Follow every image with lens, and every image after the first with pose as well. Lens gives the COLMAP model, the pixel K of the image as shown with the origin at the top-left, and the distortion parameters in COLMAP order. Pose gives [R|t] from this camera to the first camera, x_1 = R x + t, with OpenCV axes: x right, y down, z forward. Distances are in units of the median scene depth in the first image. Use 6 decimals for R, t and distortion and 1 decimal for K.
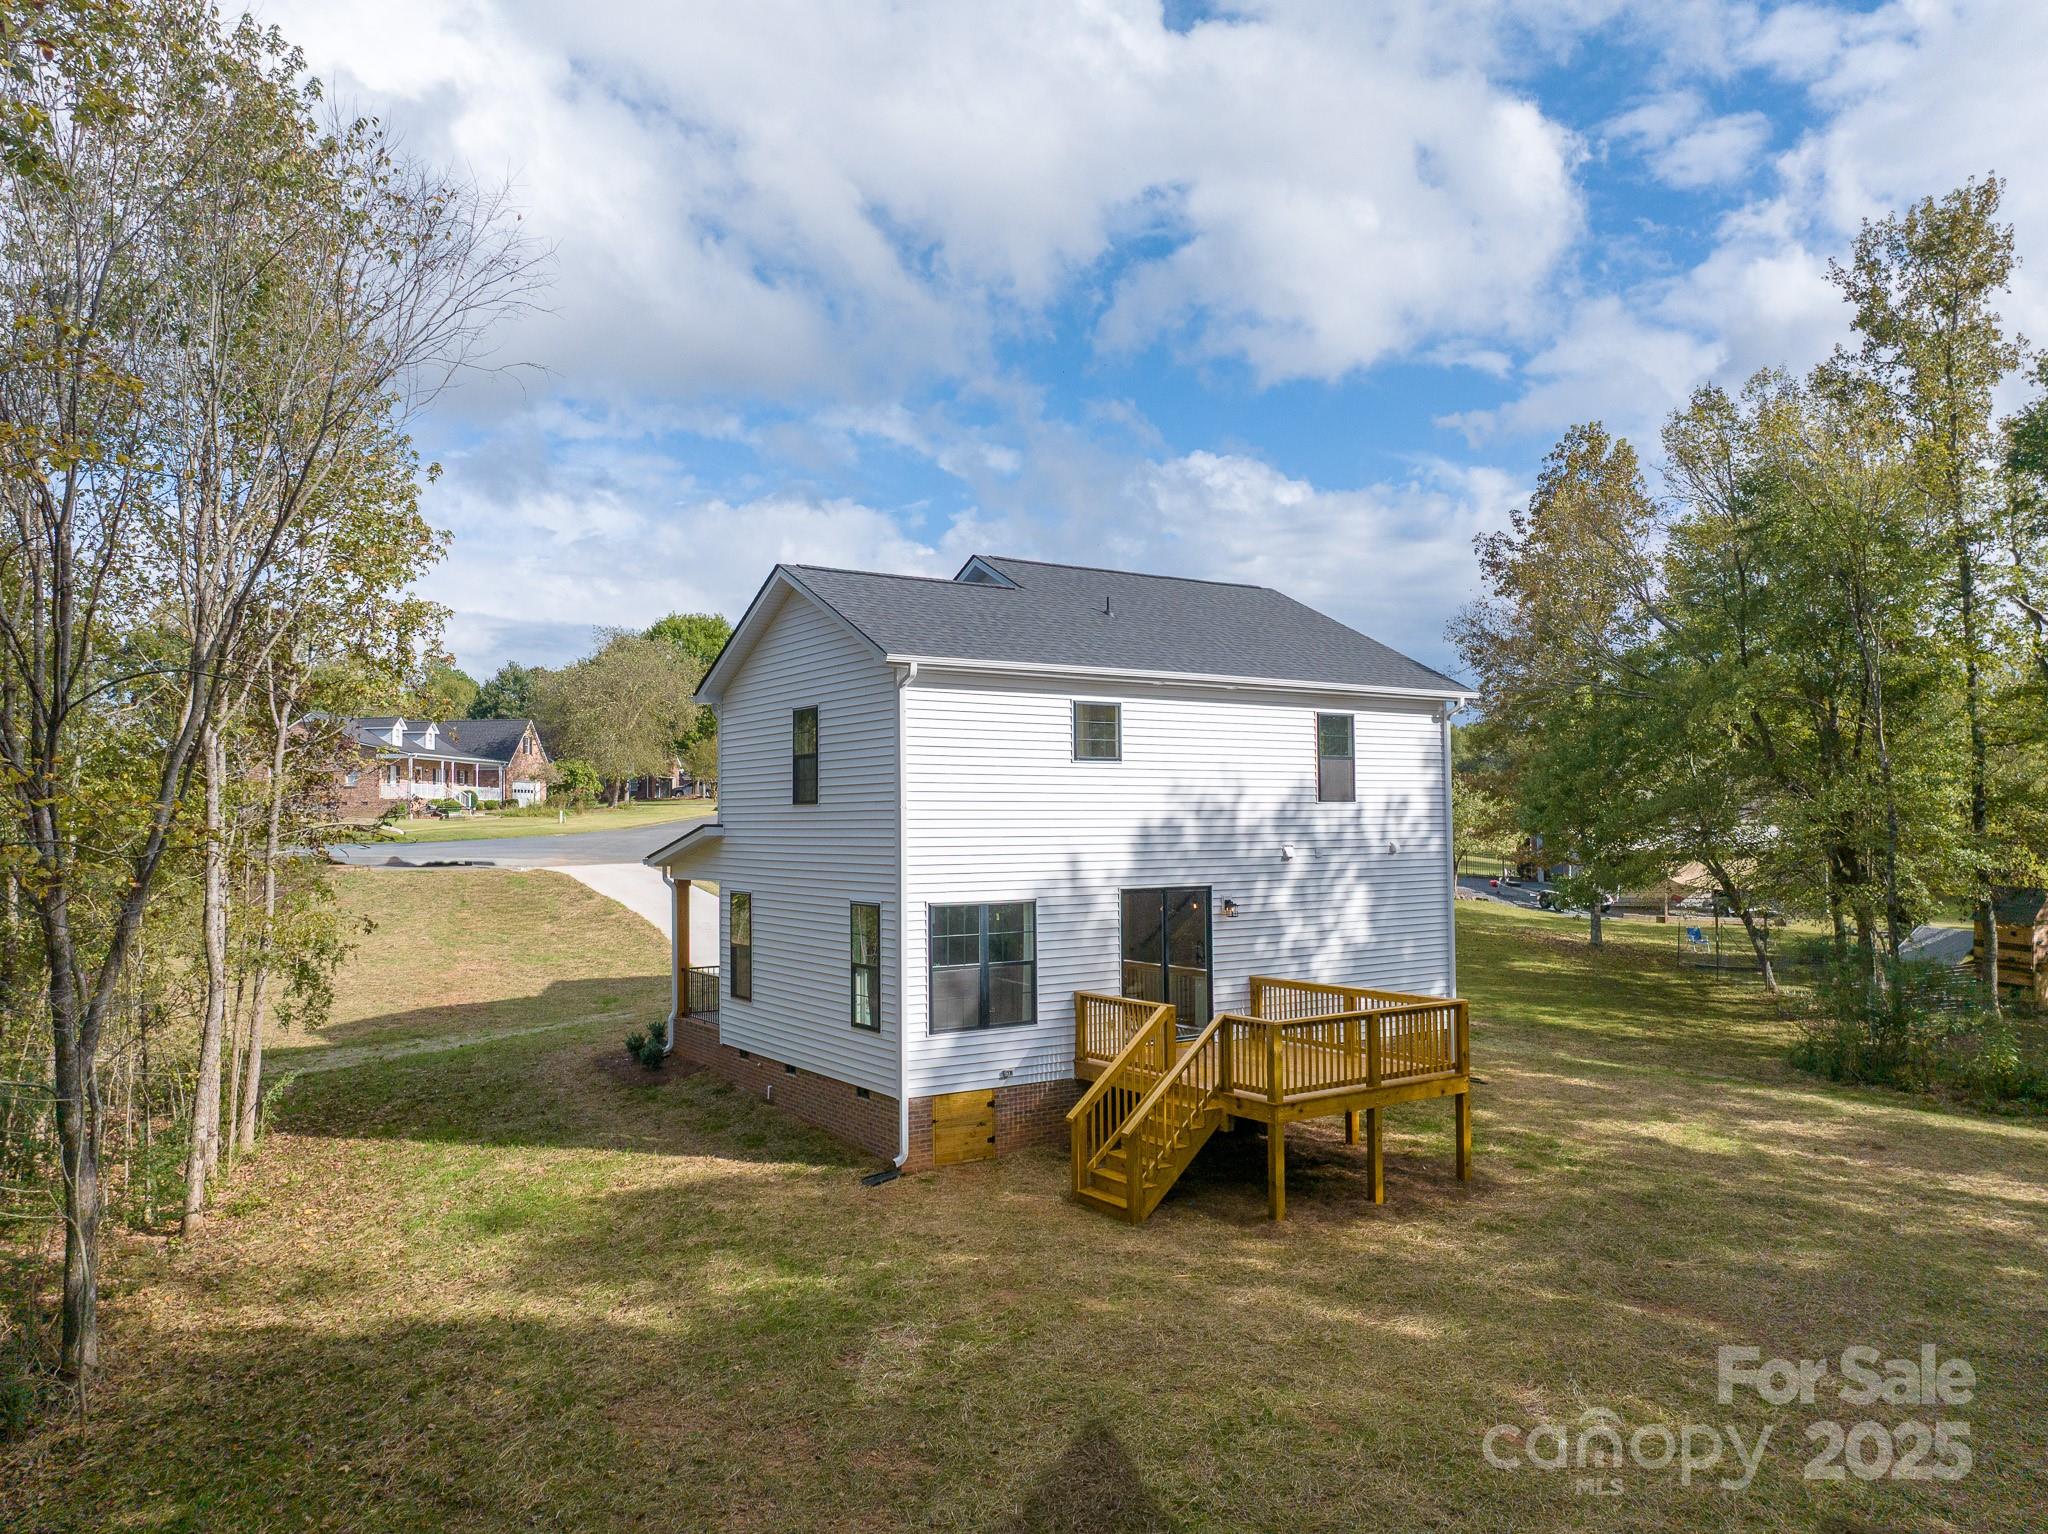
lens RADIAL K [[1436.1, 0, 1024.0], [0, 1436.1, 767.0], [0, 0, 1]] dist [-0.020139, -0.044911]
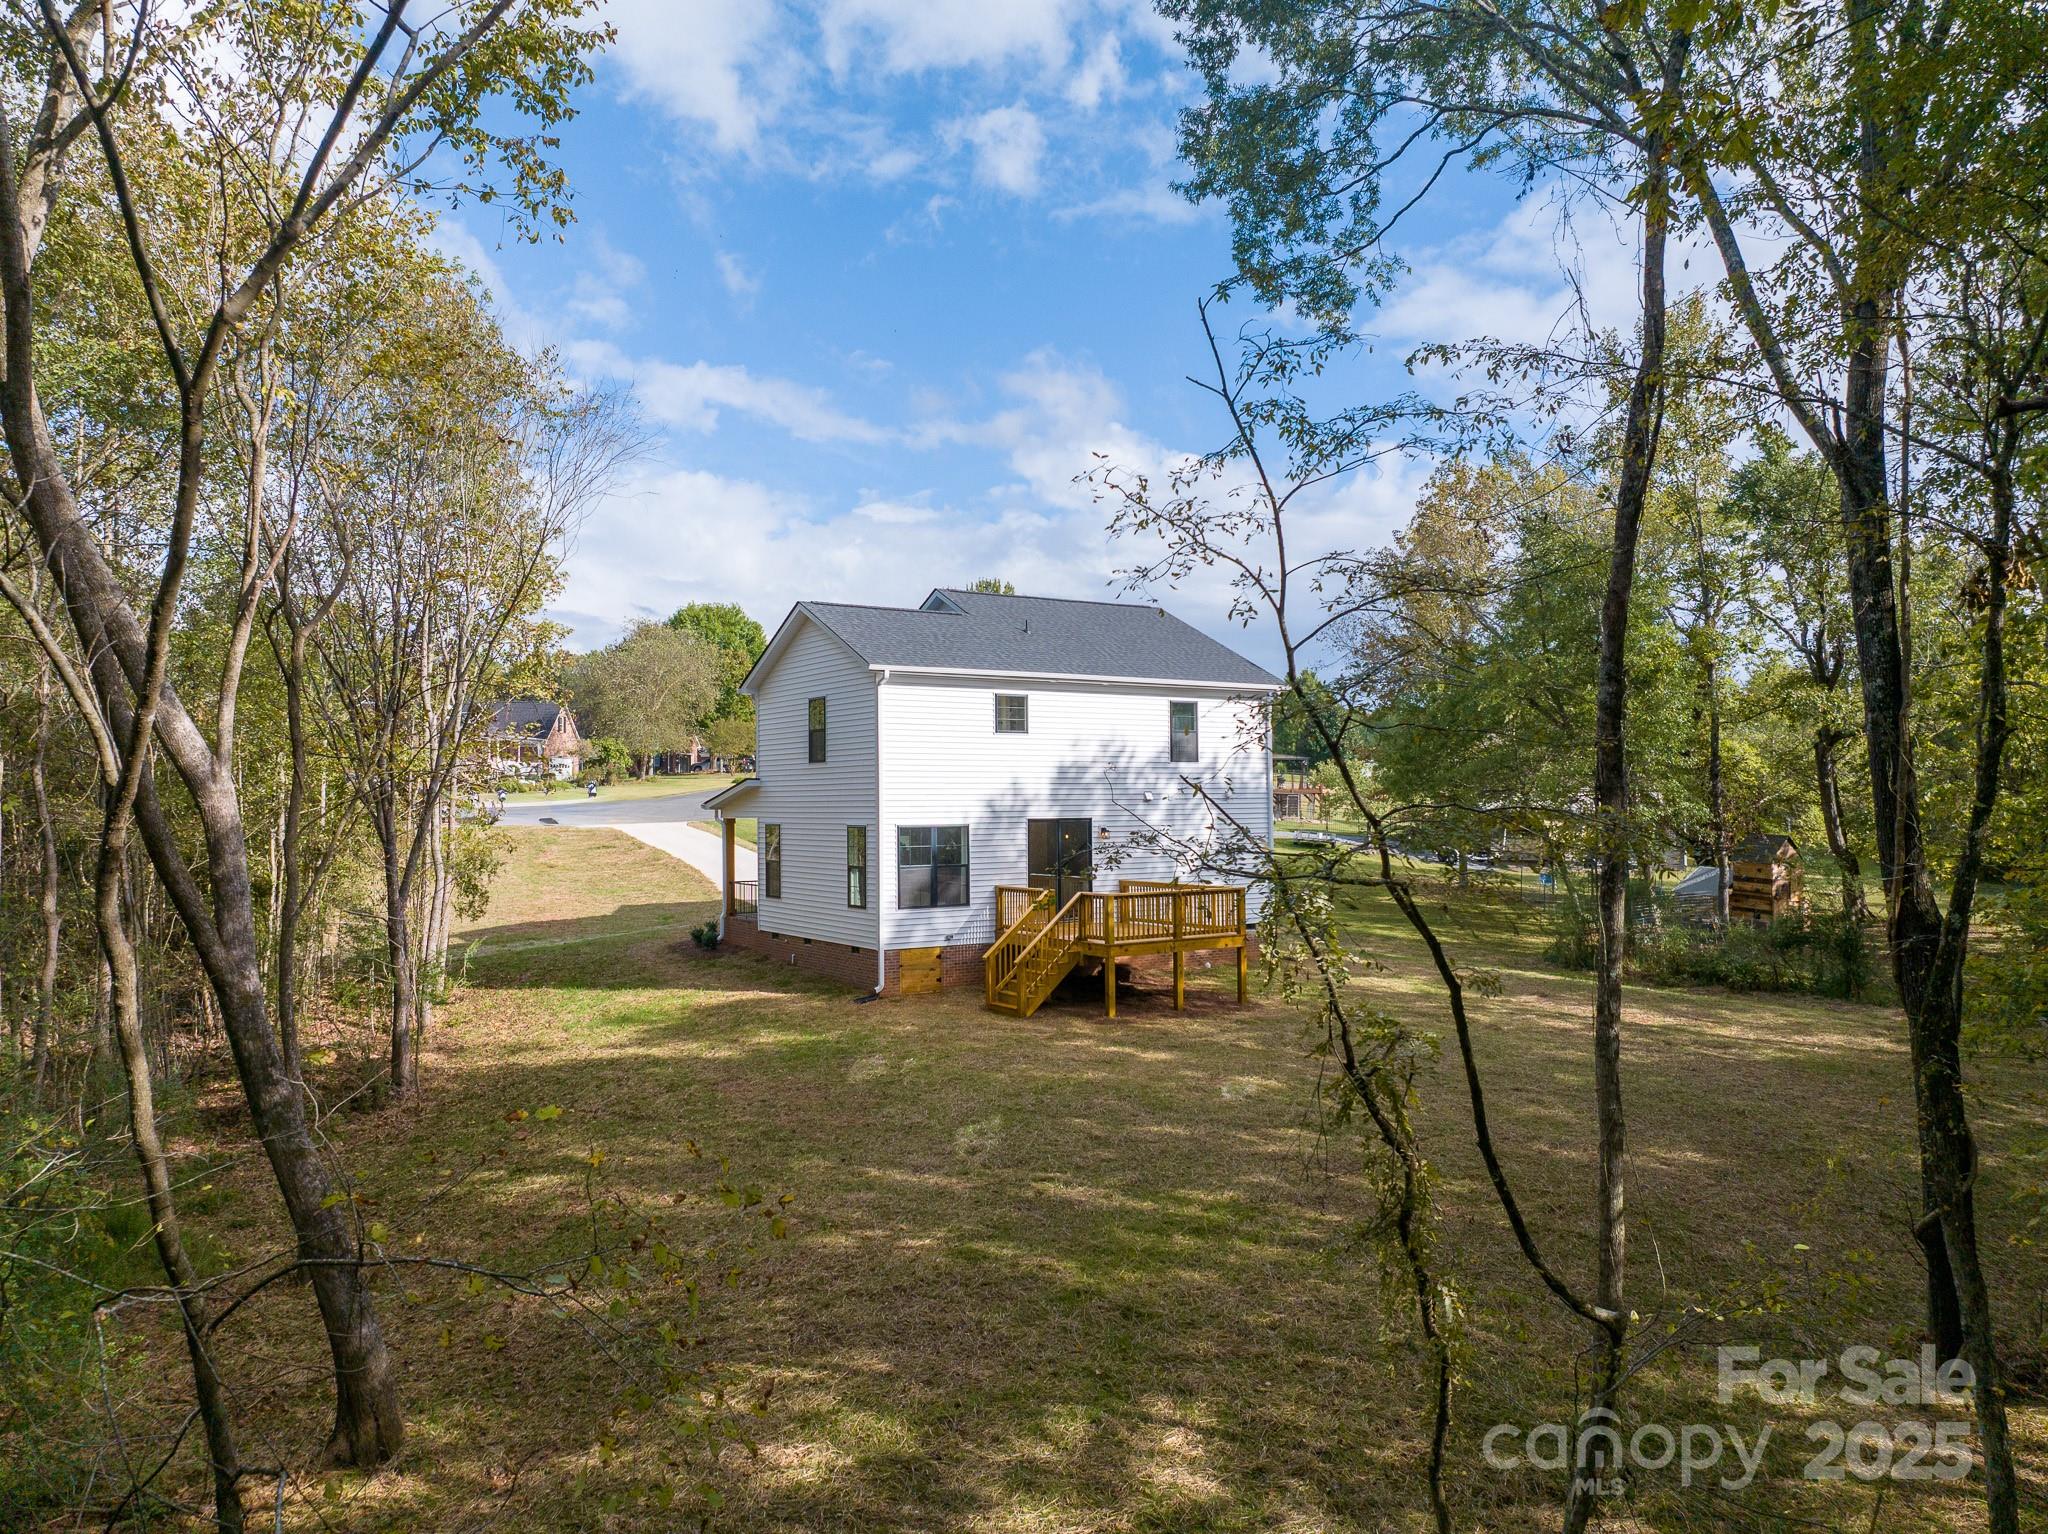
lens RADIAL K [[1436.1, 0, 1024.0], [0, 1436.1, 767.0], [0, 0, 1]] dist [-0.020139, -0.044911]
pose [[0.999984, -0.000443, -0.005639, 0.069312], [0.000524, 0.999896, 0.014394, 0.009094], [0.005632, -0.014396, 0.999881, -0.479027]]
